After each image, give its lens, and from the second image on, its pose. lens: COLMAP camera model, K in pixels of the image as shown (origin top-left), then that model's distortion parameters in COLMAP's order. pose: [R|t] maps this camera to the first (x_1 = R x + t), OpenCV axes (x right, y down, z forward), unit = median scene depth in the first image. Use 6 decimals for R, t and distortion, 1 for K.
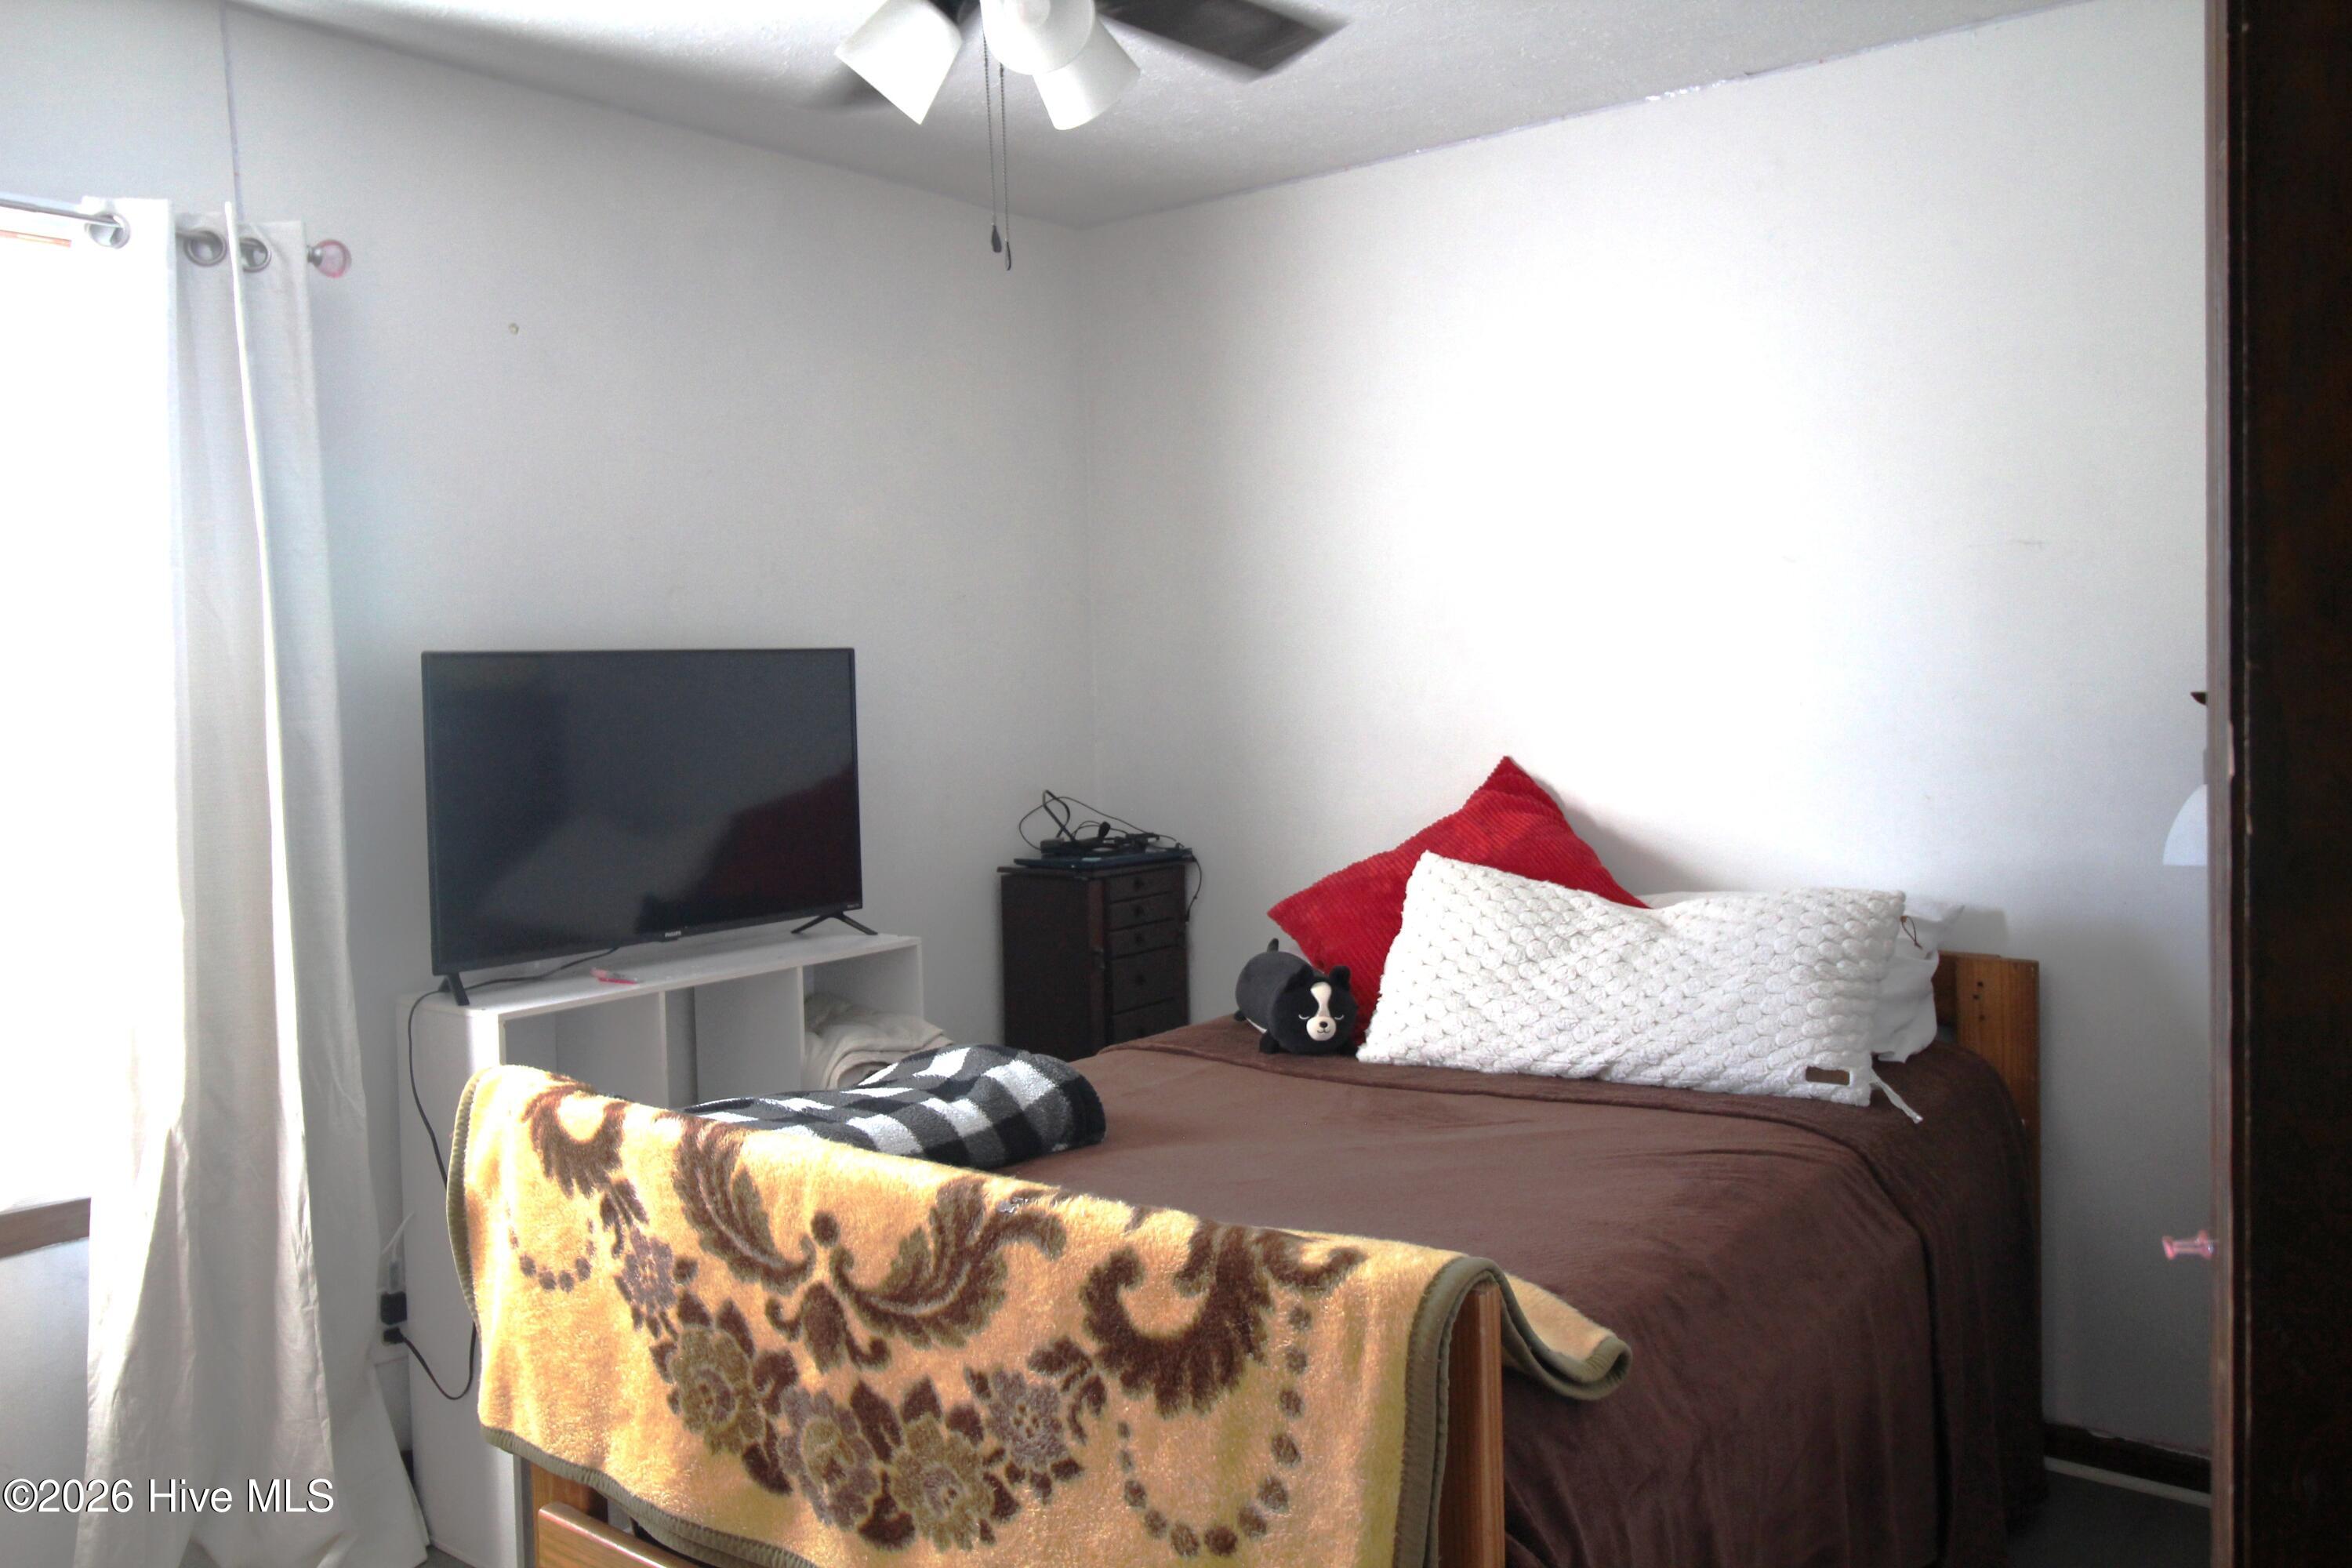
lens RADIAL K [[1860.3, 0, 1171.7], [0, 1860.3, 782.0], [0, 0, 1]] dist [0.016380, -0.005668]
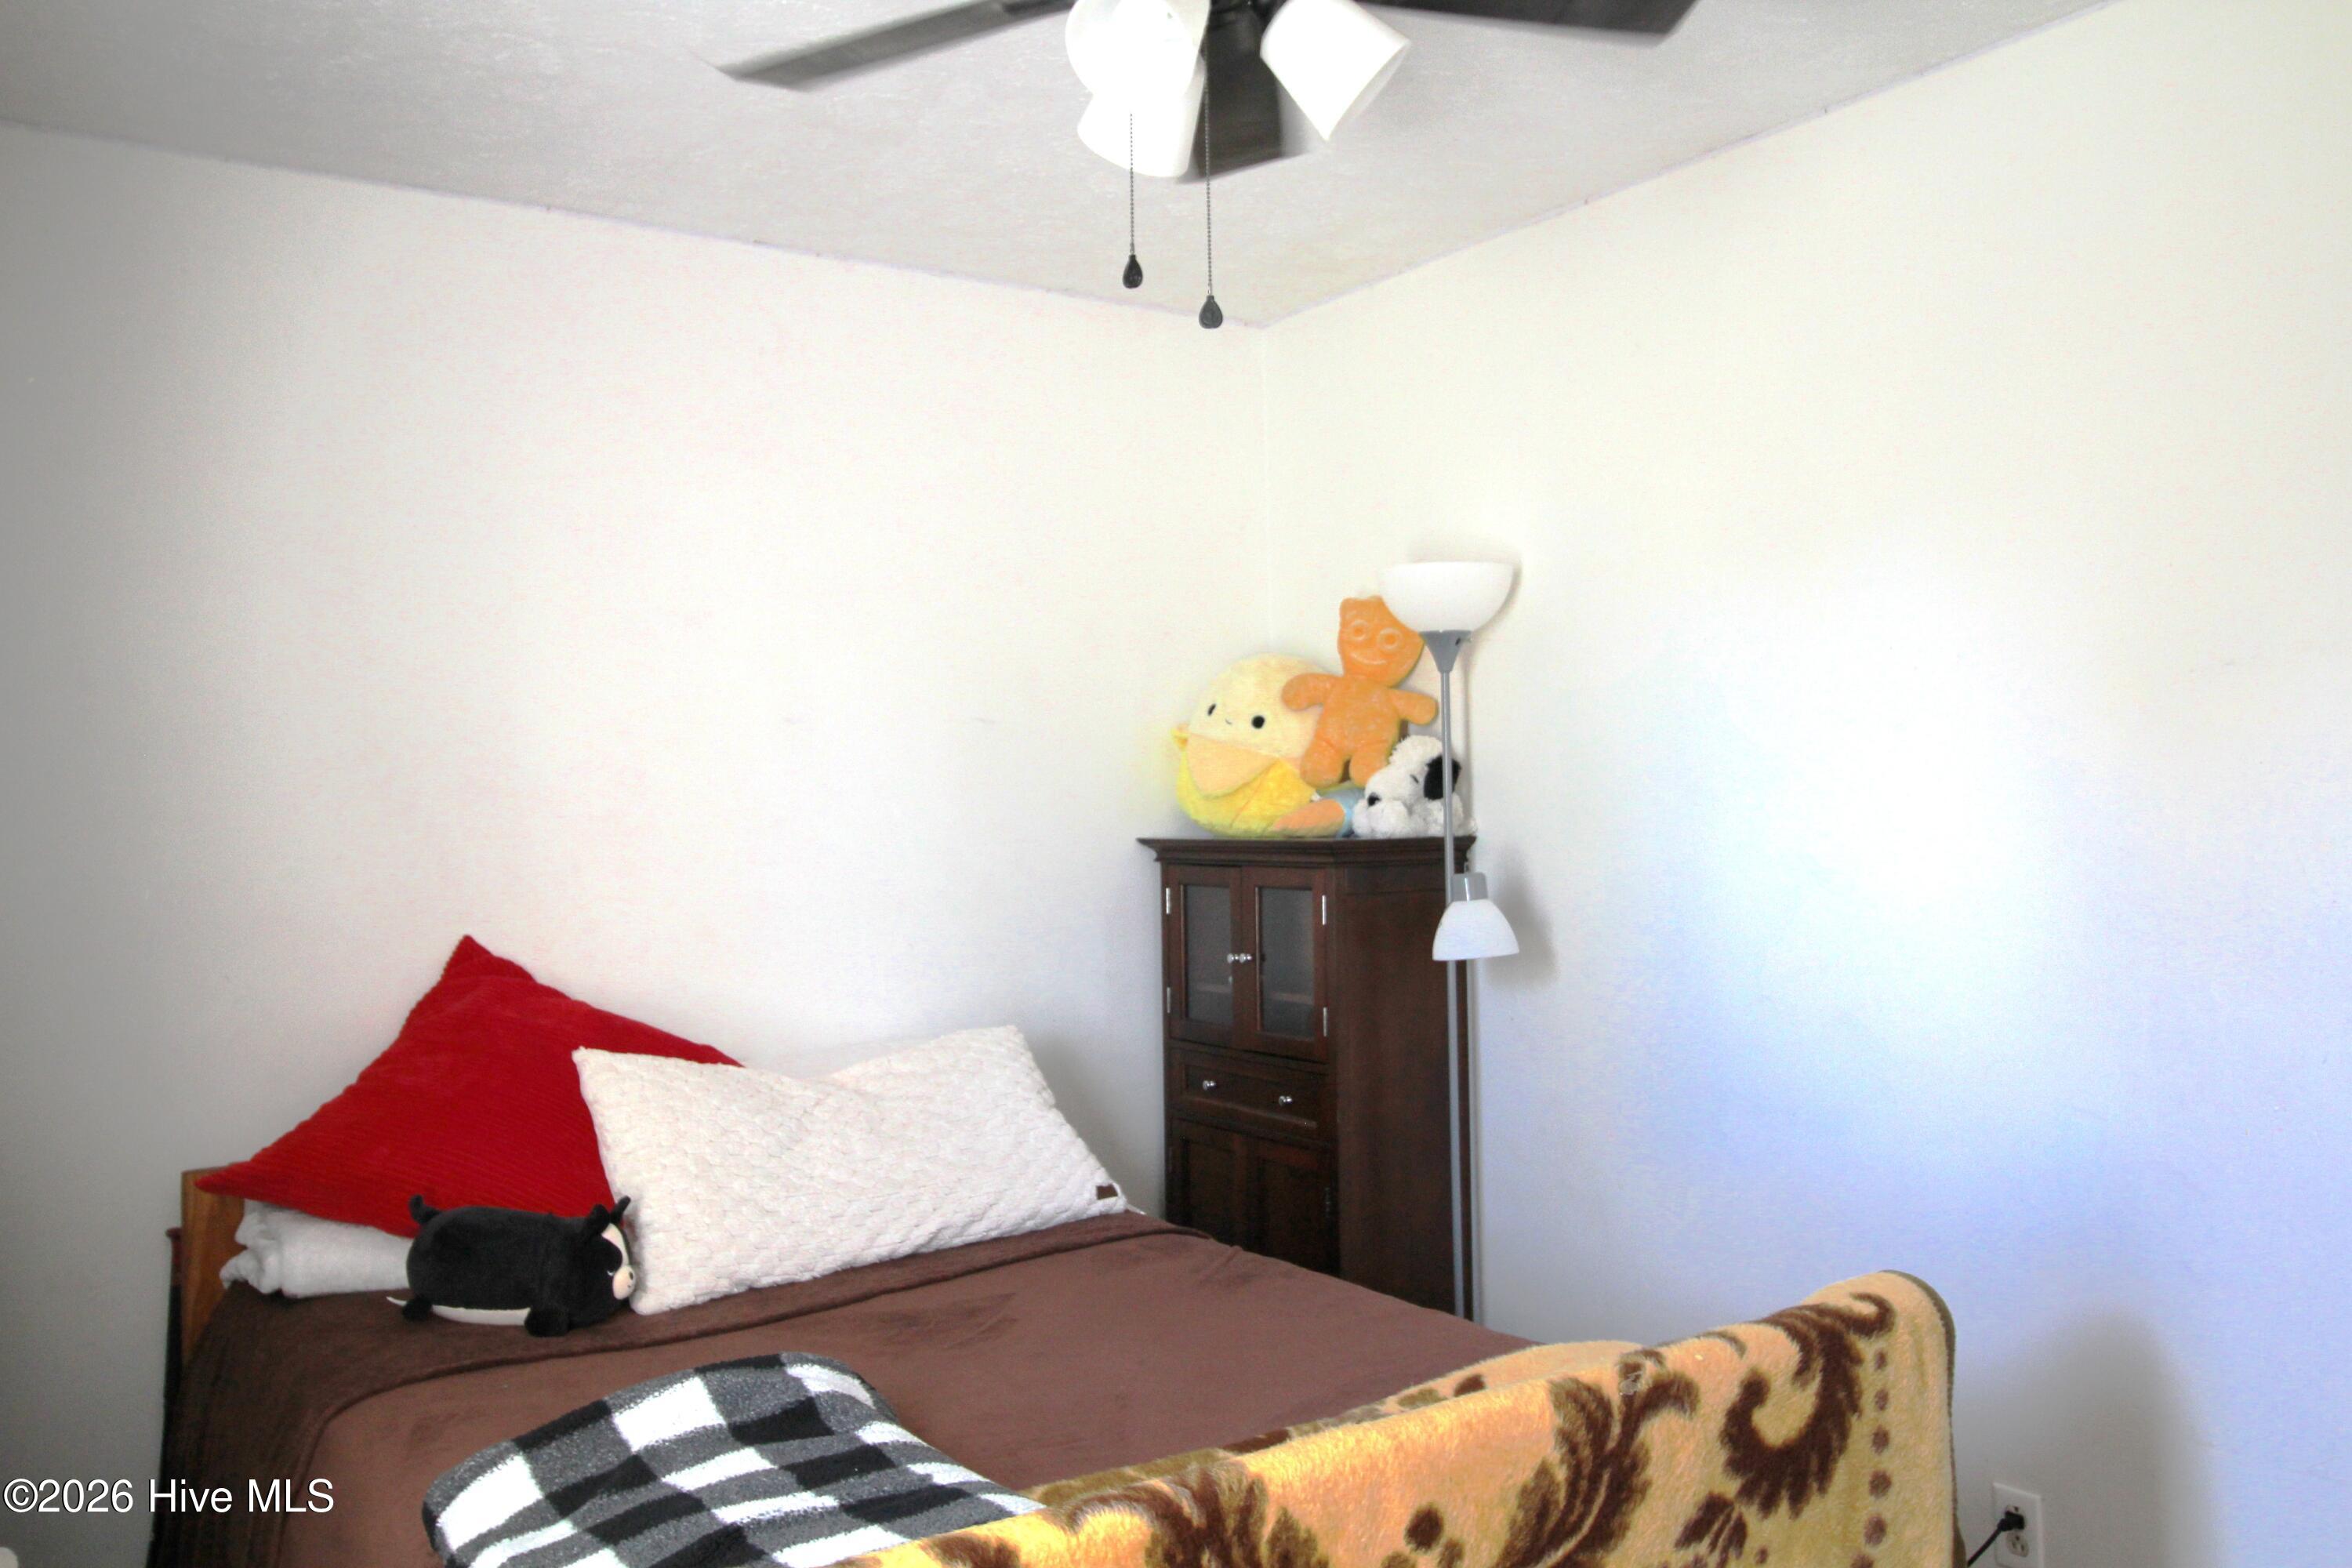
lens RADIAL K [[1860.3, 0, 1172.4], [0, 1860.3, 785.9], [0, 0, 1]] dist [0.016380, -0.005668]
pose [[0.296613, 0.029656, 0.954537, -1.001345], [0.065224, 0.996555, -0.051229, -0.032253], [-0.952768, 0.077454, 0.293657, 0.892854]]
